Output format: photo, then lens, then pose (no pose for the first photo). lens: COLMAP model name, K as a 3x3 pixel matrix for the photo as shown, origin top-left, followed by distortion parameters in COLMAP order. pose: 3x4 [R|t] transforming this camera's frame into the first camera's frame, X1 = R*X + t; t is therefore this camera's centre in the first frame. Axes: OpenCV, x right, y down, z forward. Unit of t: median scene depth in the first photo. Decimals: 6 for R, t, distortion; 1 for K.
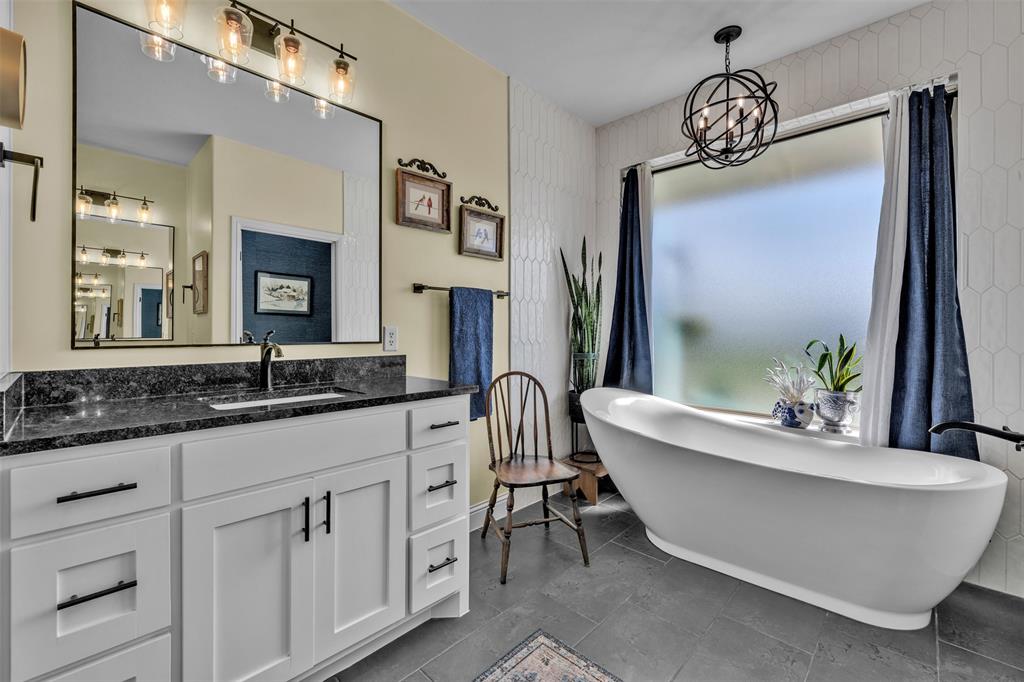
lens RADIAL K [[426.4, 0, 512.9], [0, 426.4, 323.1], [0, 0, 1]] dist [0.000949, -0.000041]
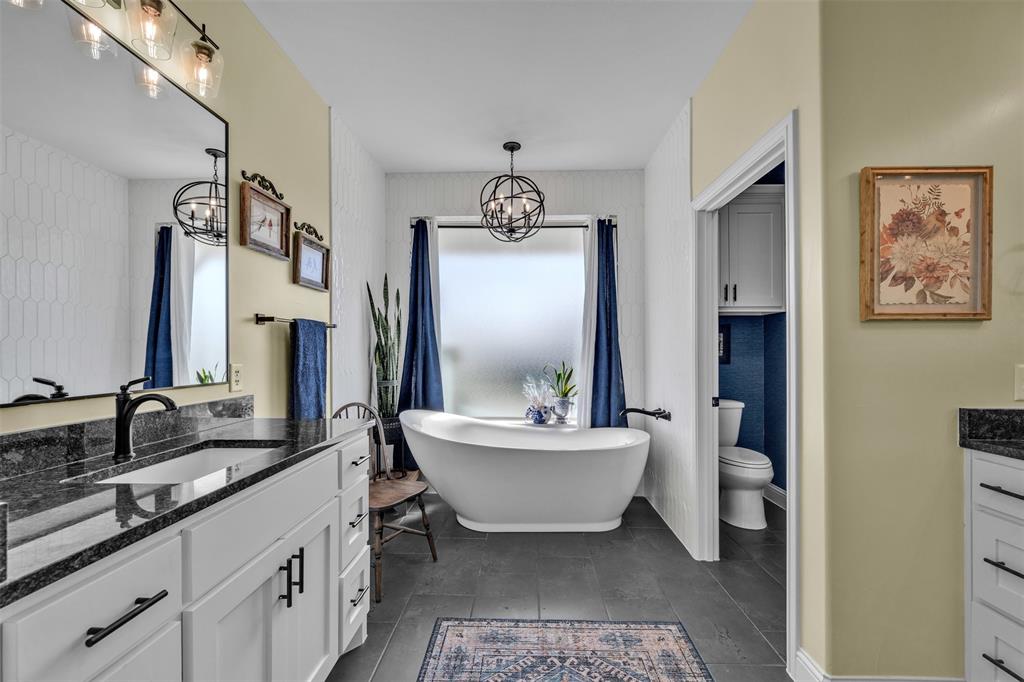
lens RADIAL K [[407.0, 0, 512.0], [0, 407.0, 341.0], [0, 0, 1]] dist [-0.000288, -0.000042]
pose [[0.744987, 0.011349, 0.666983, -0.380992], [-0.006950, 0.999933, -0.009252, -0.030530], [-0.667043, 0.002257, 0.745016, 0.013421]]
